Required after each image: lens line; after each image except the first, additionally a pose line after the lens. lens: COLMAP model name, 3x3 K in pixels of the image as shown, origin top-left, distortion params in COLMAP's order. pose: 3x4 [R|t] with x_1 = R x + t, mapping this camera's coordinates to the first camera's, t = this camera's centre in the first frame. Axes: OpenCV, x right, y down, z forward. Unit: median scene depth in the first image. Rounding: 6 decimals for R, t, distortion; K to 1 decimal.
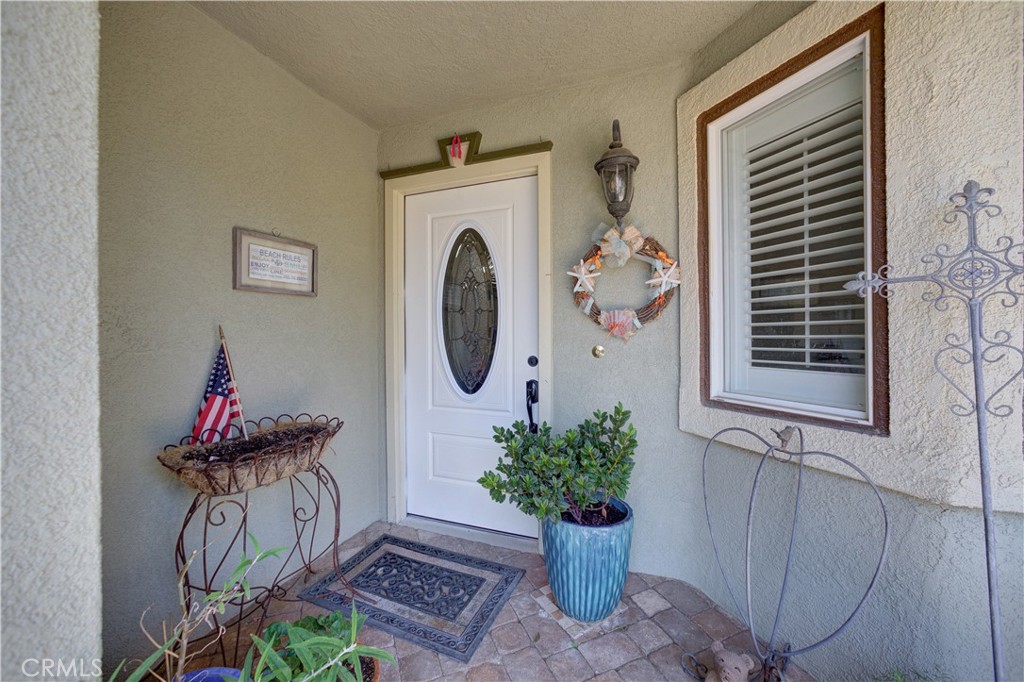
lens RADIAL K [[402.0, 0, 510.9], [0, 402.0, 338.0], [0, 0, 1]] dist [-0.021326, 0.008181]
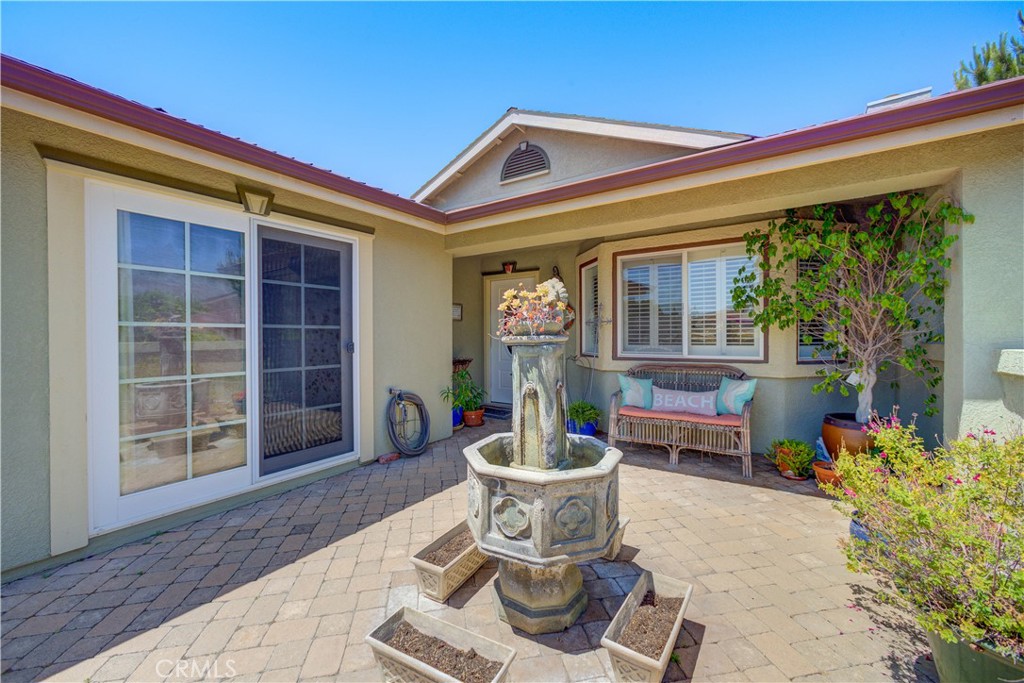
lens RADIAL K [[402.0, 0, 510.9], [0, 402.0, 338.5], [0, 0, 1]] dist [-0.021326, 0.008181]
pose [[0.978610, 0.001705, -0.205718, 0.581010], [0.000442, 0.999946, 0.010391, -0.005469], [0.205725, -0.010259, 0.978556, -2.210566]]
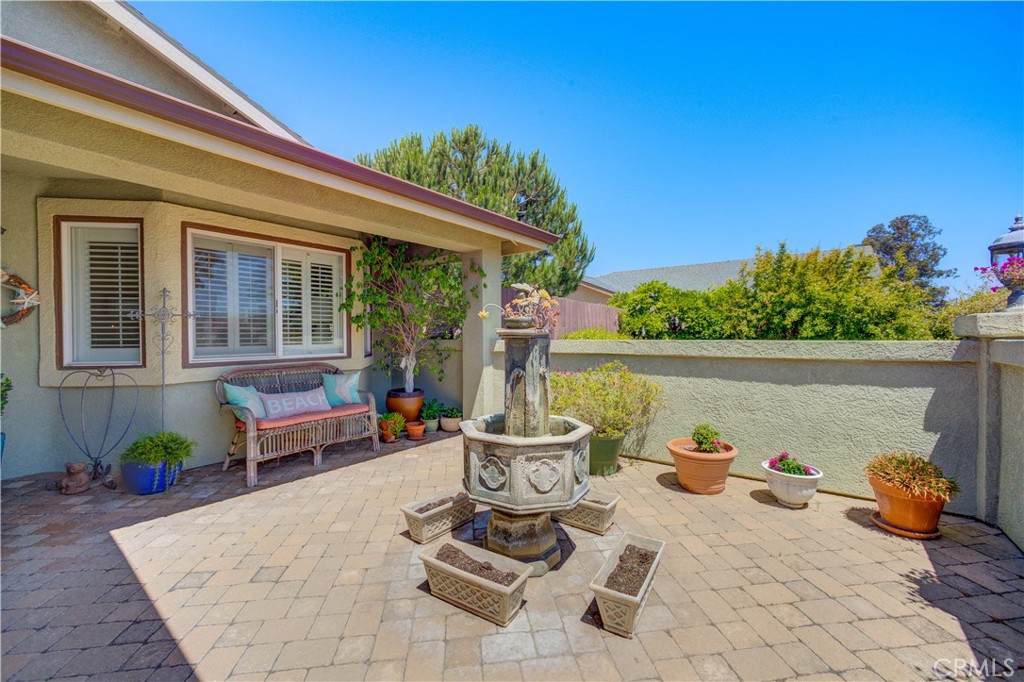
lens RADIAL K [[402.0, 0, 510.9], [0, 402.0, 338.0], [0, 0, 1]] dist [-0.021326, 0.008181]
pose [[0.281200, -0.005331, 0.959634, -0.694087], [-0.000552, 0.999984, 0.005717, 0.006319], [-0.959649, -0.002137, 0.281192, -1.535333]]
